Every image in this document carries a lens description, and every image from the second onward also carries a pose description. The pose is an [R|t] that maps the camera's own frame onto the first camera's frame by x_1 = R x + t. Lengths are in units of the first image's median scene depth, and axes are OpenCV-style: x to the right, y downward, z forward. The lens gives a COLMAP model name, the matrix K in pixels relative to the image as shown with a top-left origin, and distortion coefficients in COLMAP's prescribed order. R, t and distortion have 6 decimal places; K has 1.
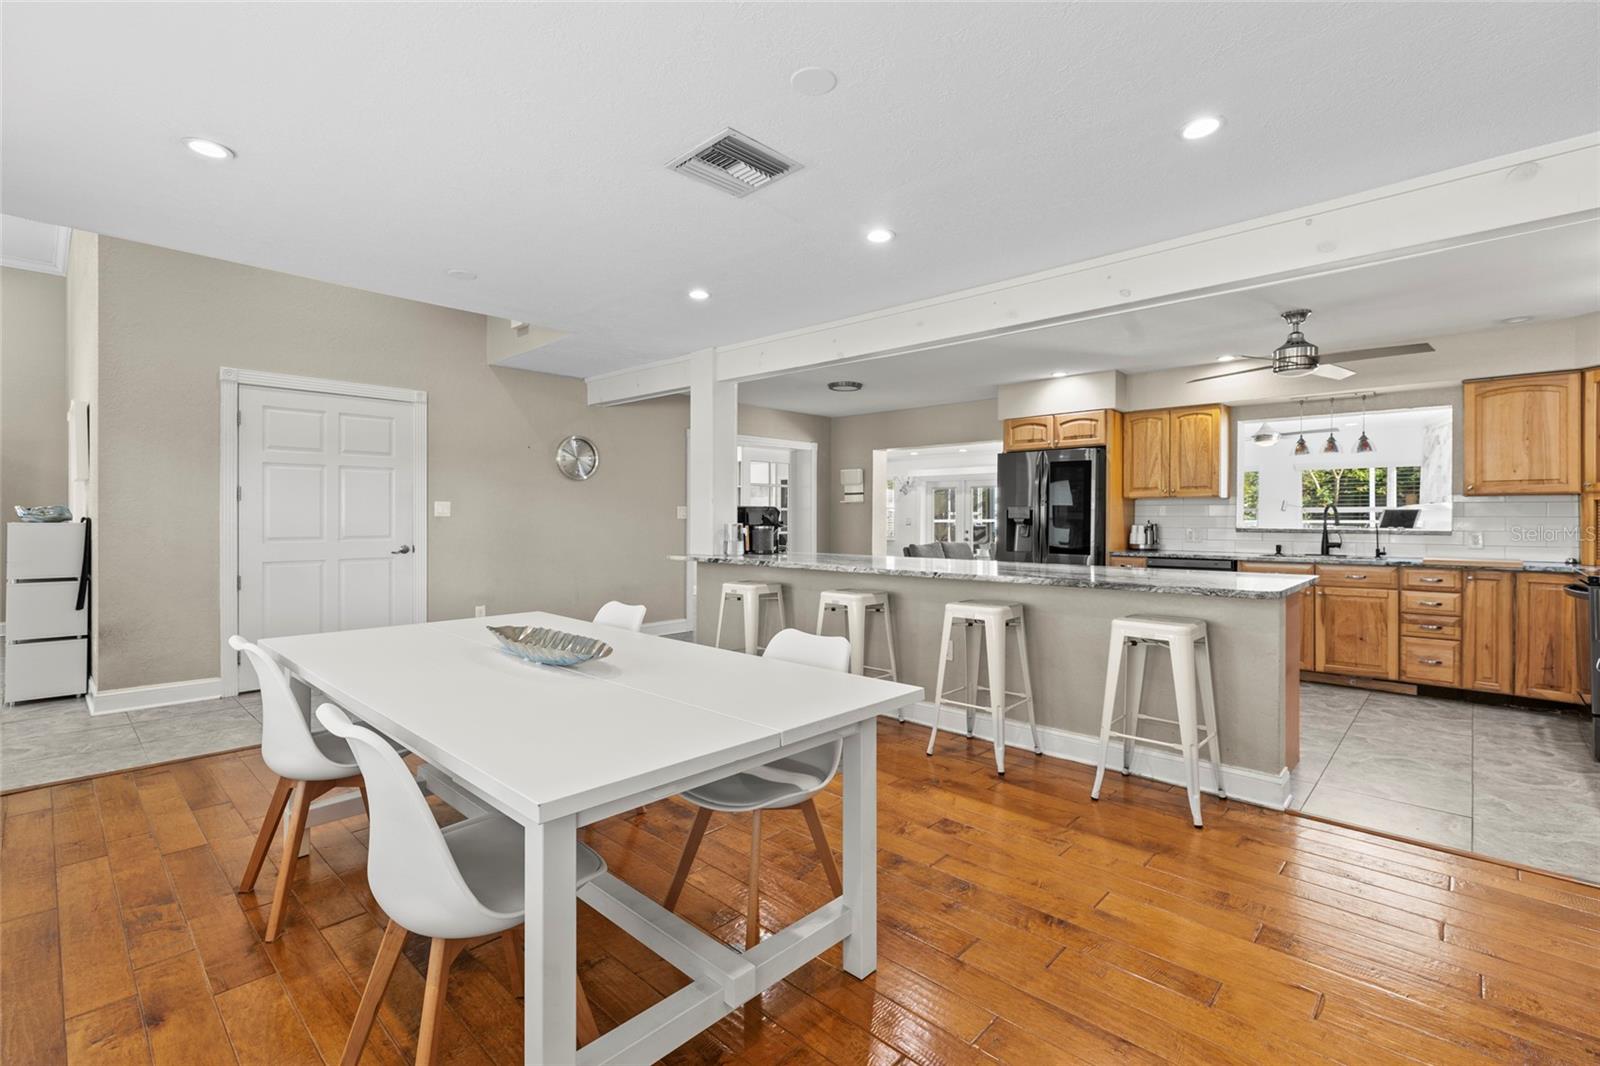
lens RADIAL K [[714.7, 0, 800.7], [0, 714.7, 522.1], [0, 0, 1]] dist [0.003172, 0.000727]
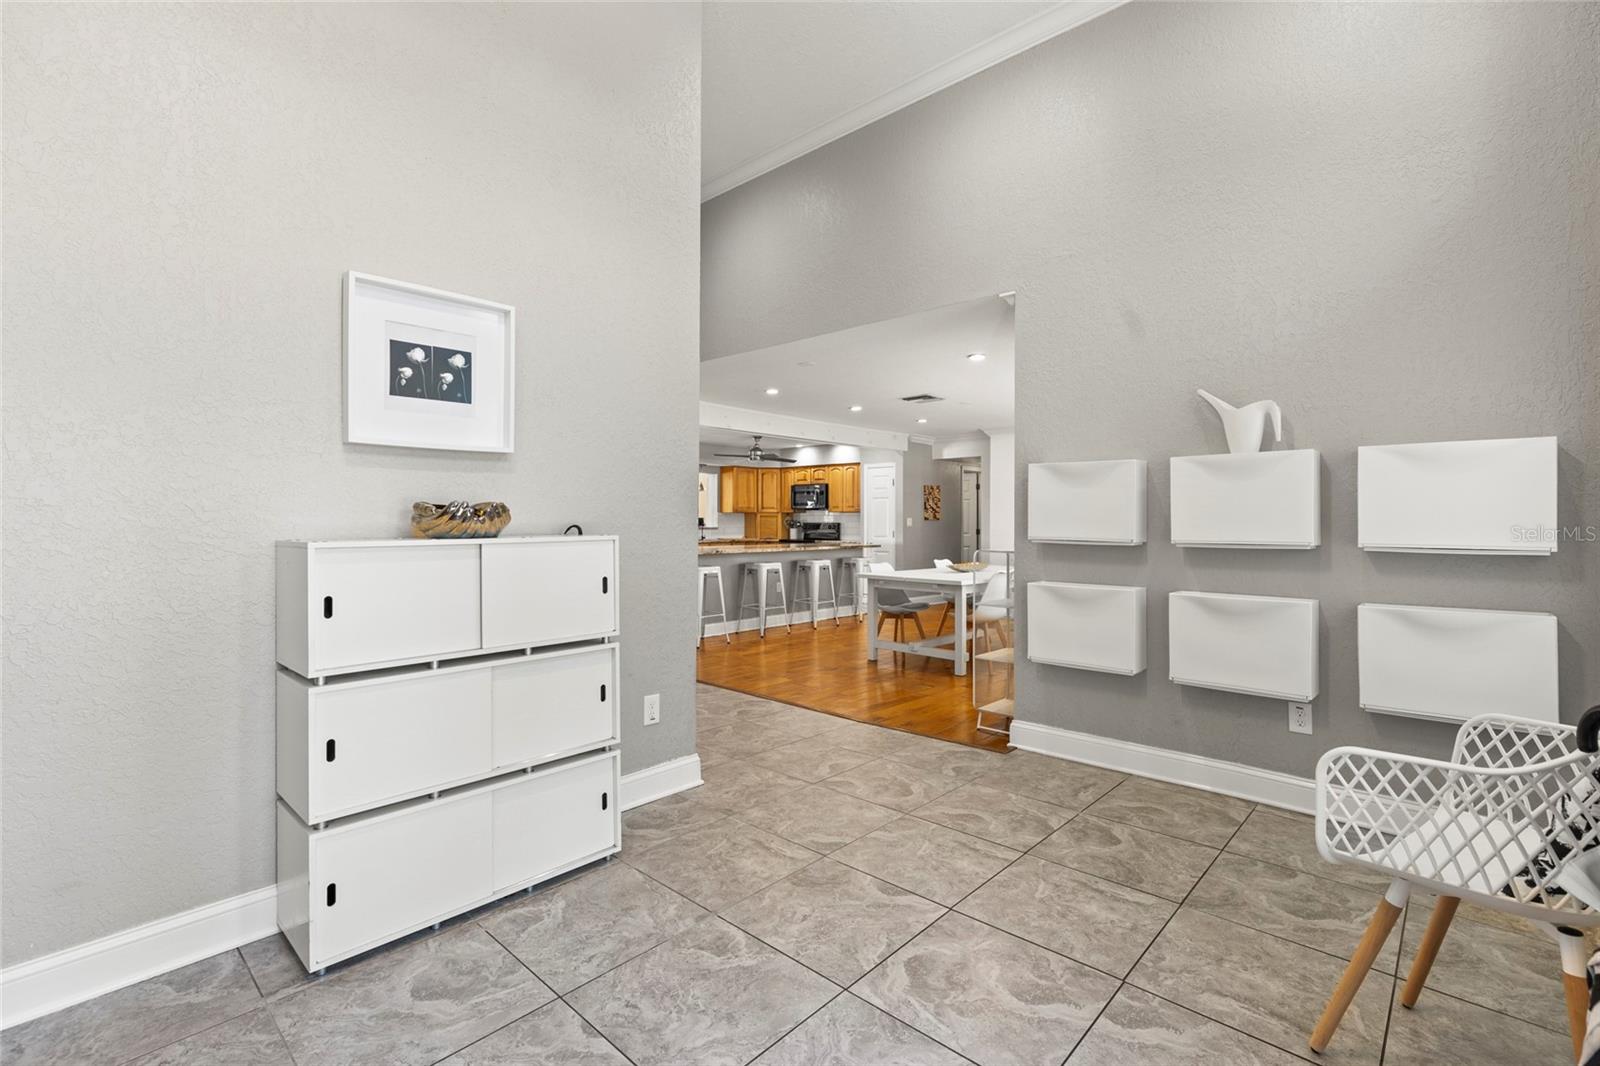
lens RADIAL K [[714.7, 0, 790.2], [0, 714.7, 525.8], [0, 0, 1]] dist [0.003172, 0.000727]
pose [[-0.002143, -0.010661, 0.999941, -2.637322], [0.002228, 0.999941, 0.010666, -0.029251], [-0.999995, 0.002251, -0.002119, 1.388566]]
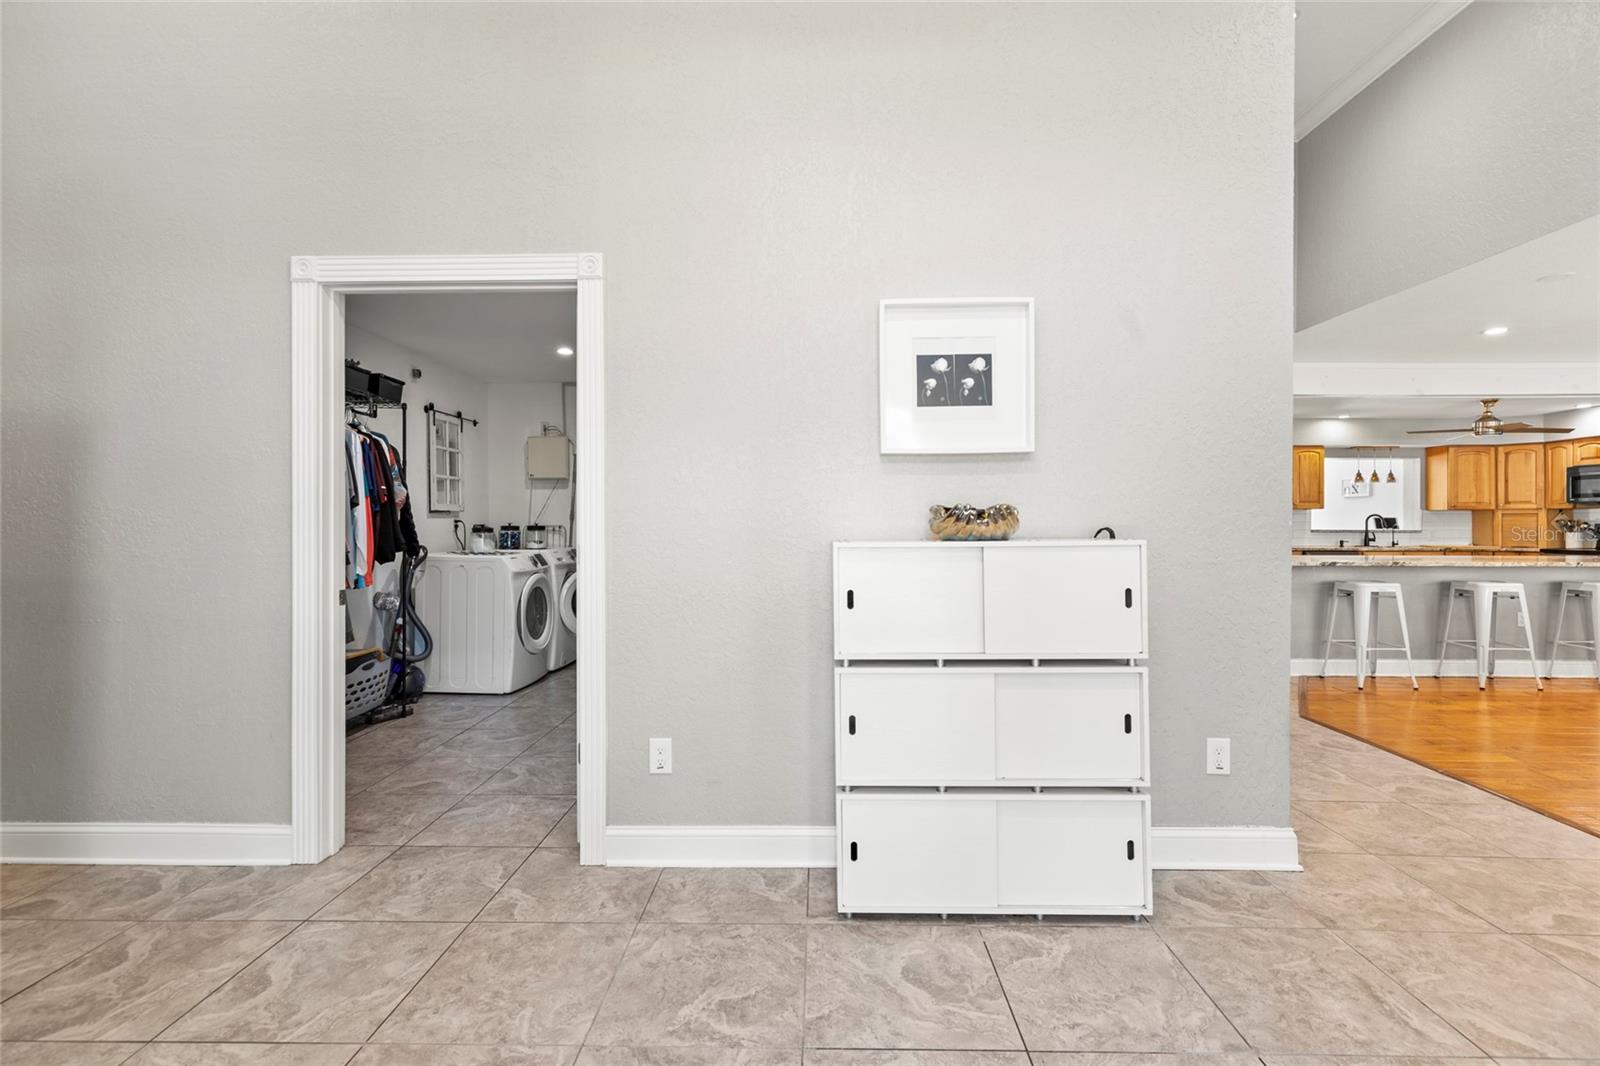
lens RADIAL K [[714.7, 0, 805.5], [0, 714.7, 531.4], [0, 0, 1]] dist [0.003172, 0.000727]
pose [[0.743924, -0.013421, 0.668130, -2.499990], [0.008970, 0.999909, 0.010098, -0.027671], [-0.668205, -0.001519, 0.743976, 1.272182]]
